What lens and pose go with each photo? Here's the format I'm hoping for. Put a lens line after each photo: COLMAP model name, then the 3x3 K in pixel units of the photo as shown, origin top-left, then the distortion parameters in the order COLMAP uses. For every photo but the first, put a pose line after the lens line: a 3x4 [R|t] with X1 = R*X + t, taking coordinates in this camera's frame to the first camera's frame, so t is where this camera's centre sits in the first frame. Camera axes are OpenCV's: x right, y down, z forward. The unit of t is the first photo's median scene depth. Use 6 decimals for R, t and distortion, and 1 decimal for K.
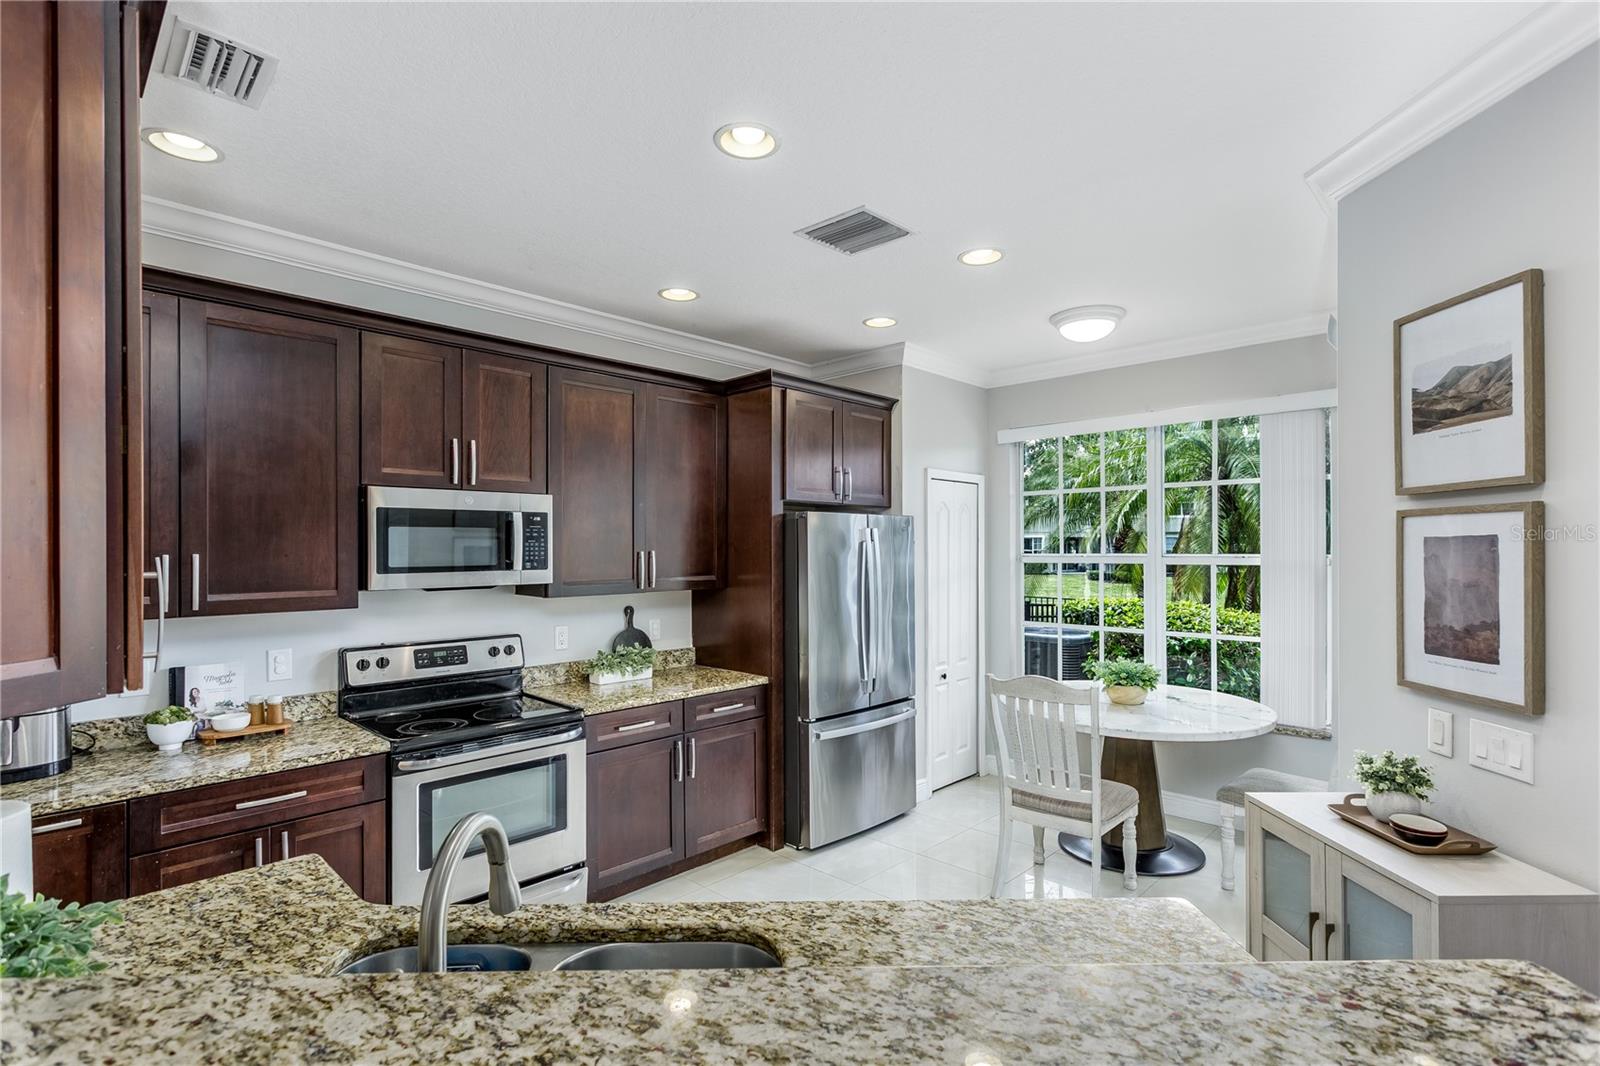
lens RADIAL K [[769.6, 0, 798.9], [0, 769.6, 540.9], [0, 0, 1]] dist [-0.000701, 0.000637]
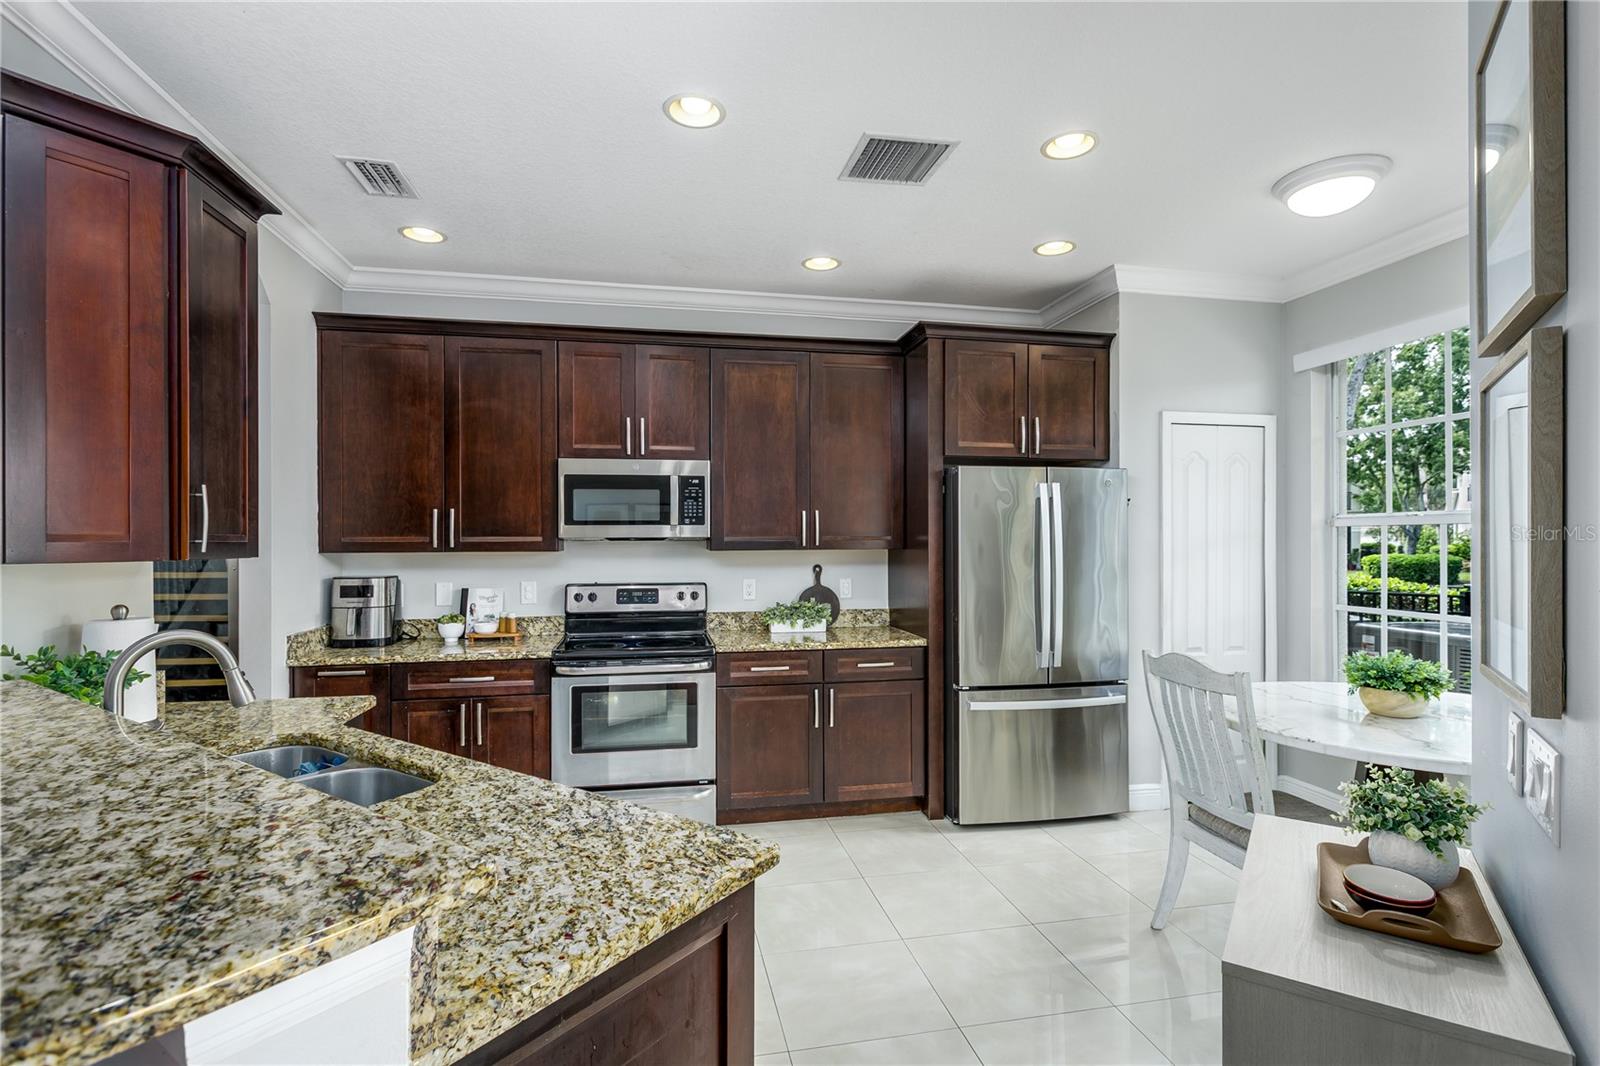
lens RADIAL K [[769.6, 0, 797.0], [0, 769.6, 535.1], [0, 0, 1]] dist [-0.000701, 0.000637]
pose [[0.818985, -0.001815, -0.573812, 0.502092], [0.003990, 0.999989, 0.002532, 0.055545], [0.573801, -0.004363, 0.818983, 0.147284]]
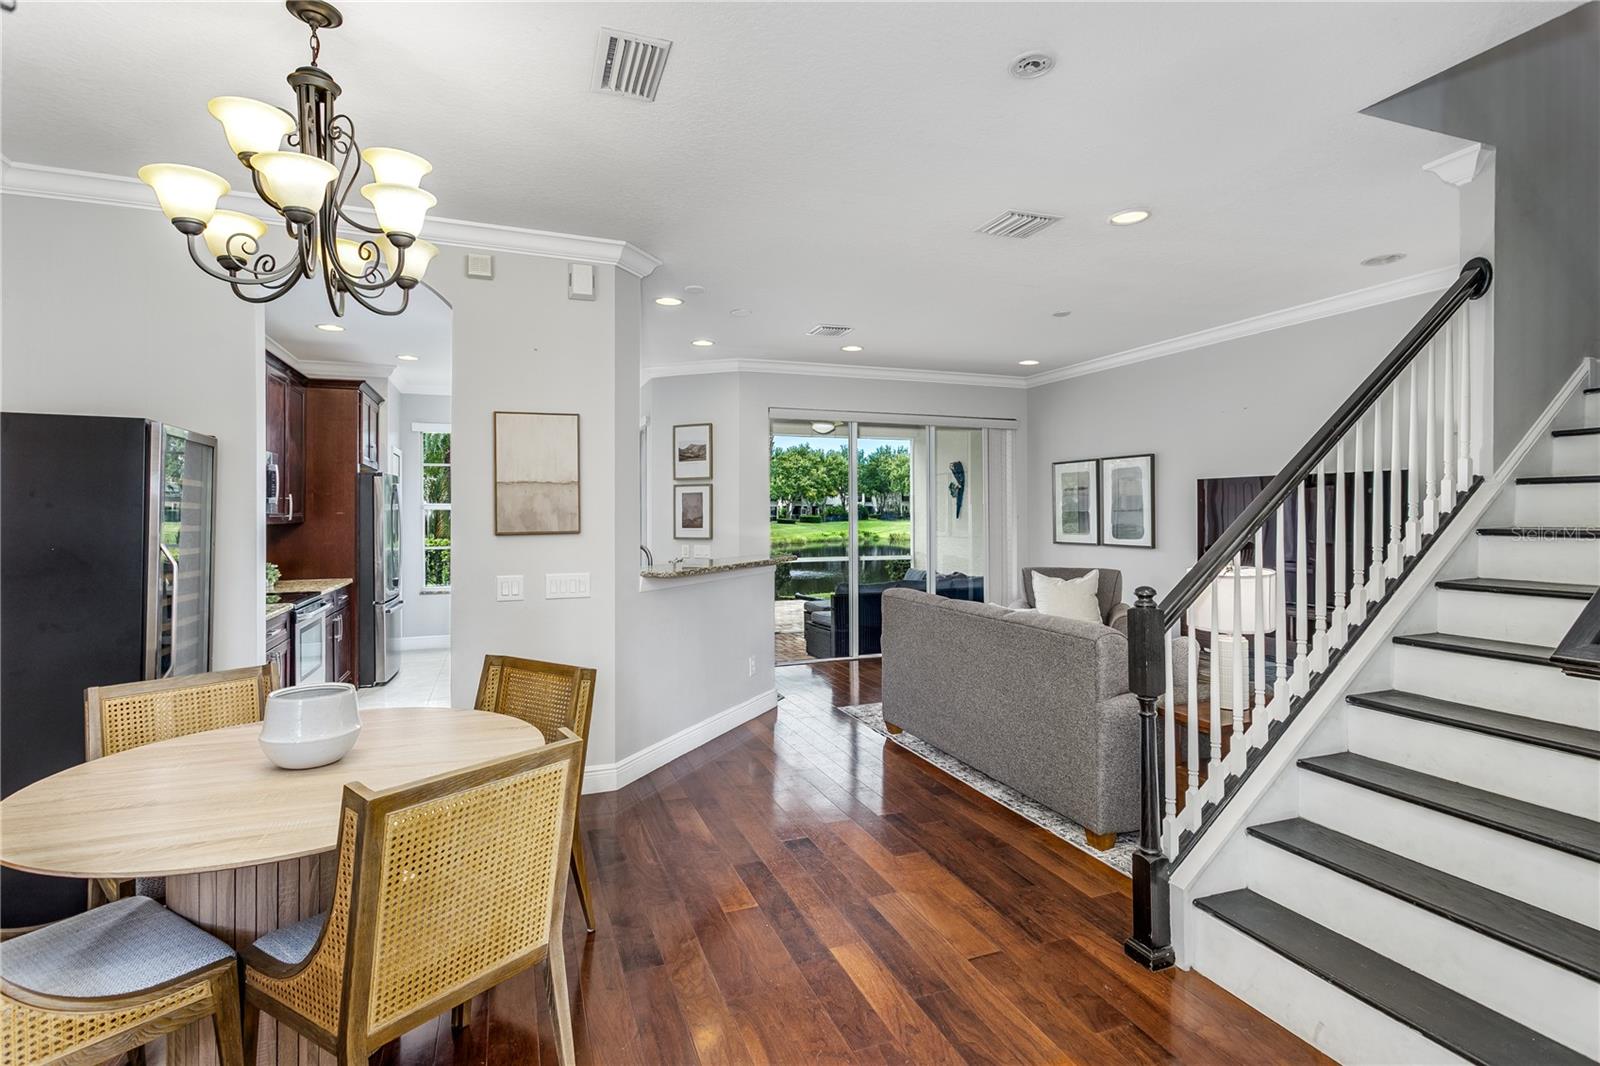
lens RADIAL K [[769.6, 0, 805.5], [0, 769.6, 509.5], [0, 0, 1]] dist [-0.000701, 0.000637]
pose [[0.420532, 0.005899, 0.907259, -1.372220], [-0.004359, 0.999980, -0.004482, 0.054753], [-0.907267, -0.002070, 0.420549, -0.611914]]
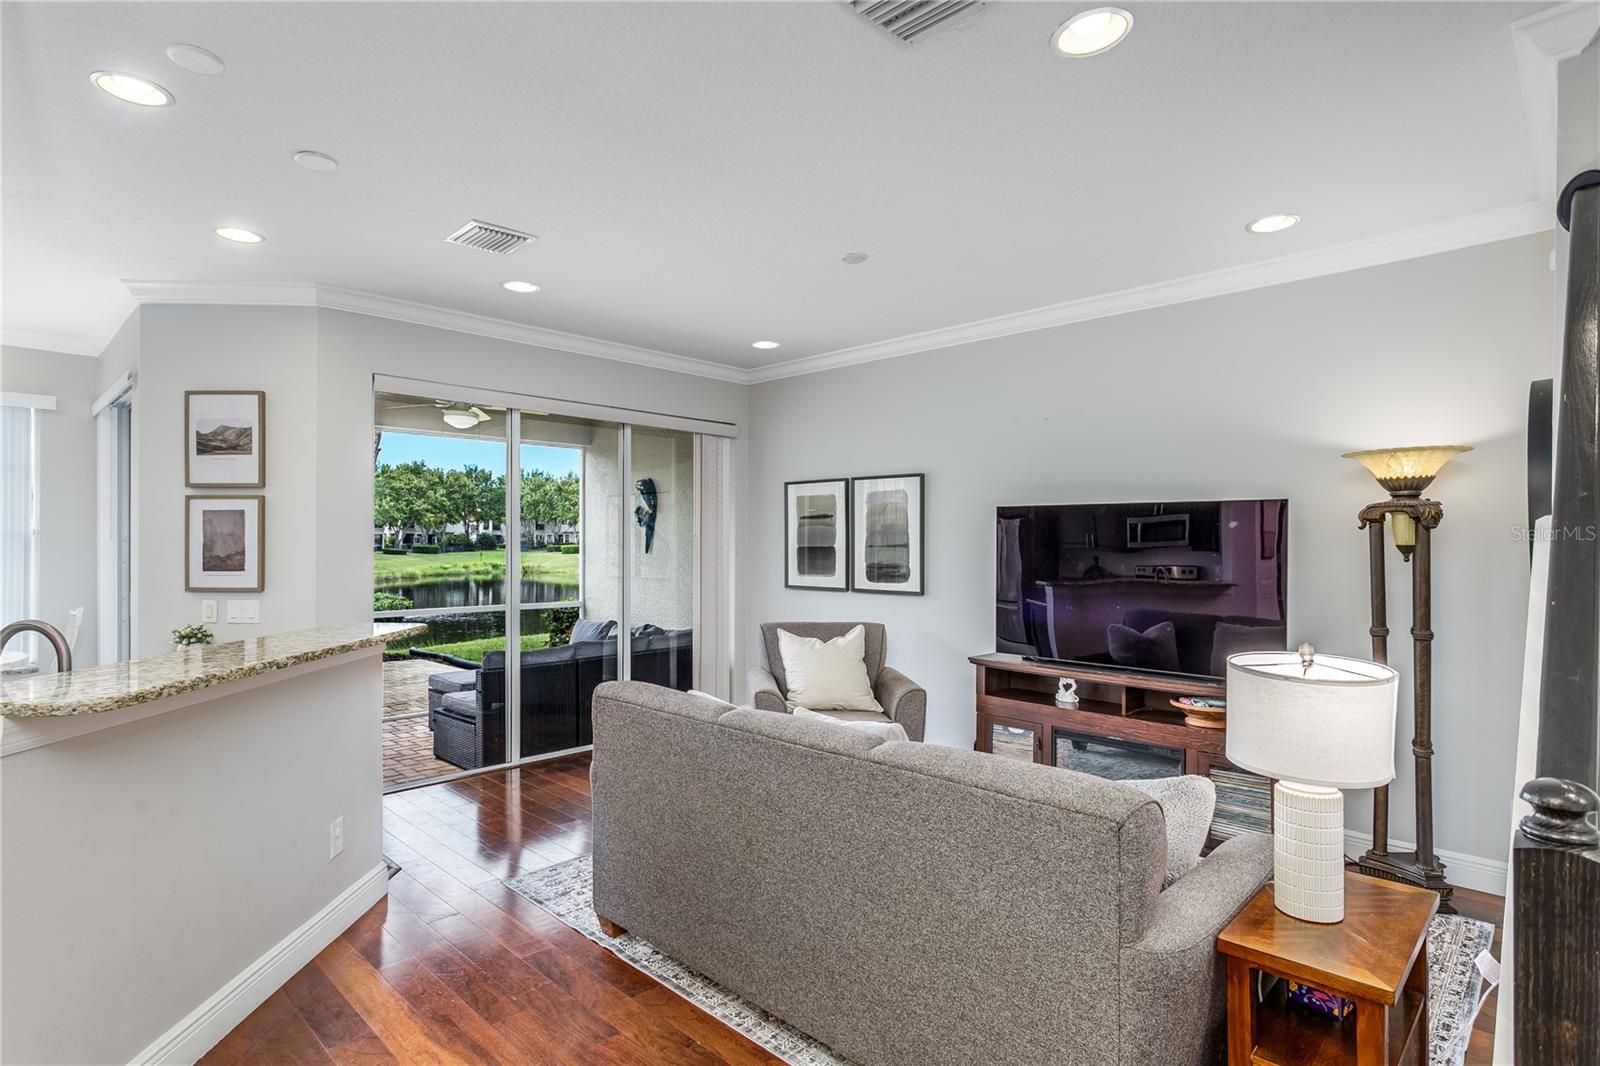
lens RADIAL K [[813.6, 0, 784.3], [0, 813.6, 546.9], [0, 0, 1]] dist [-0.011803, 0.000996]
pose [[0.011453, -0.001045, 0.999934, -0.810435], [-0.011217, 0.999936, 0.001173, 0.046661], [-0.999871, -0.011230, 0.011440, -0.318831]]
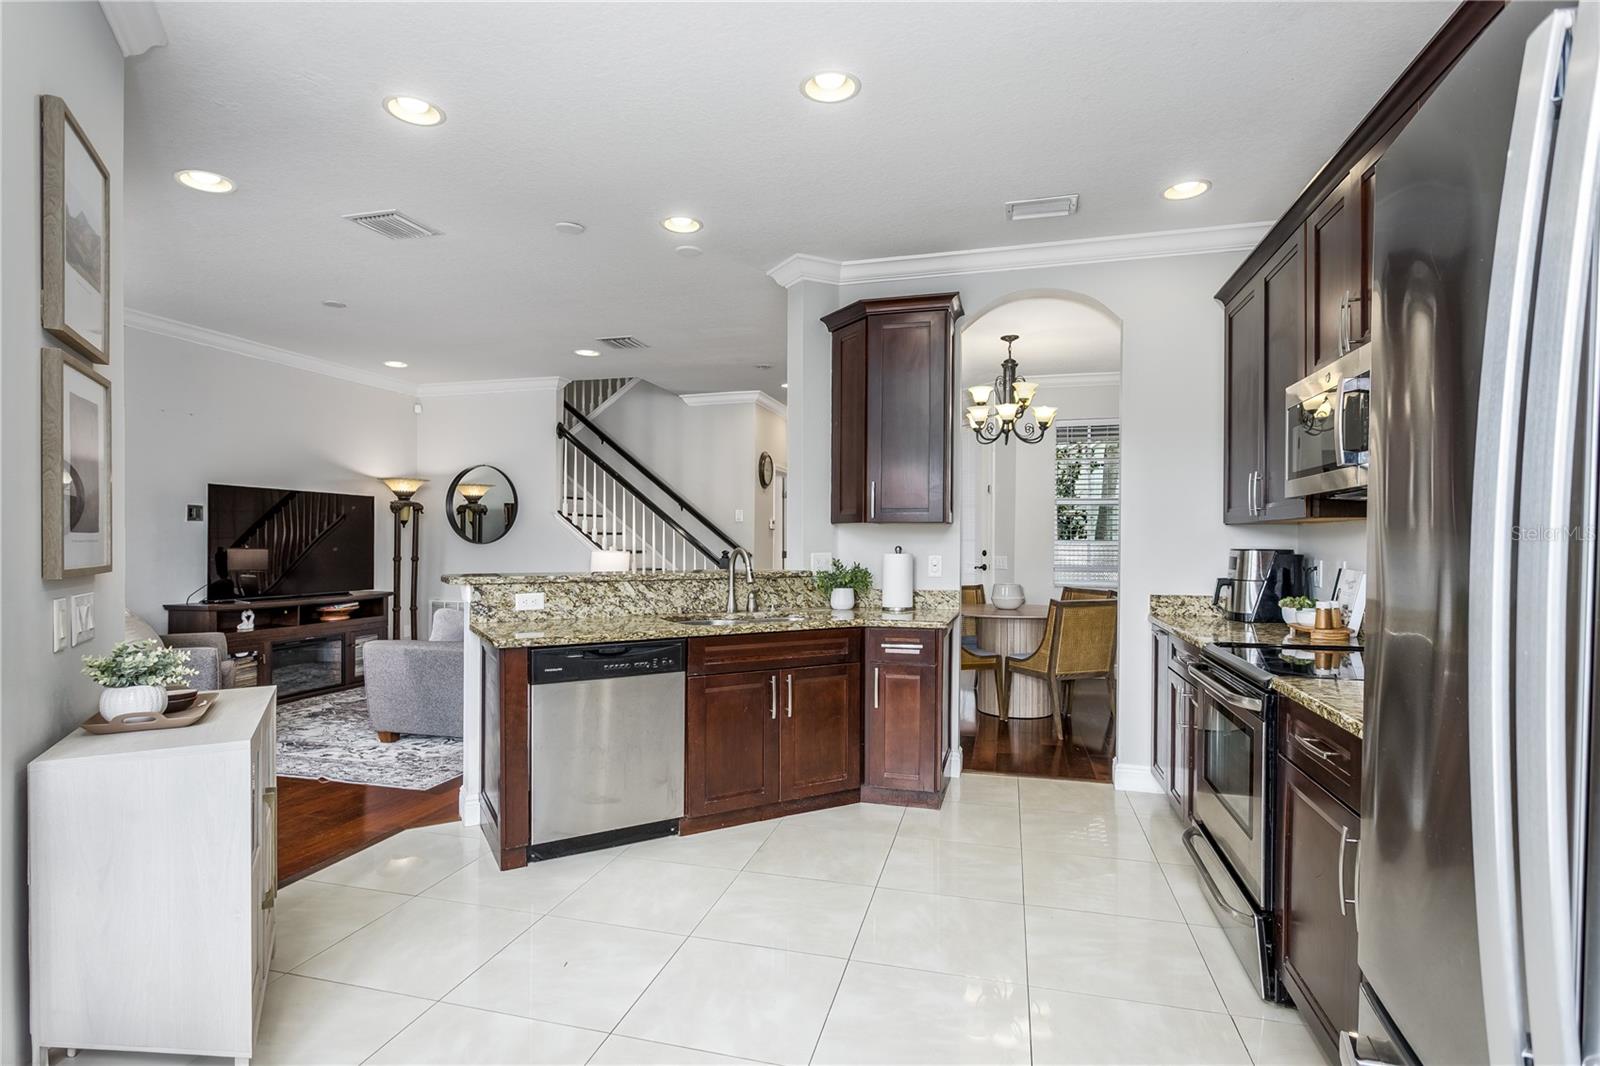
lens RADIAL K [[769.6, 0, 839.1], [0, 769.6, 542.4], [0, 0, 1]] dist [-0.000701, 0.000637]
pose [[-0.857928, -0.001671, -0.513767, 0.339479], [-0.001022, 0.999998, -0.001545, 0.105040], [0.513769, -0.000800, -0.857928, 1.546053]]
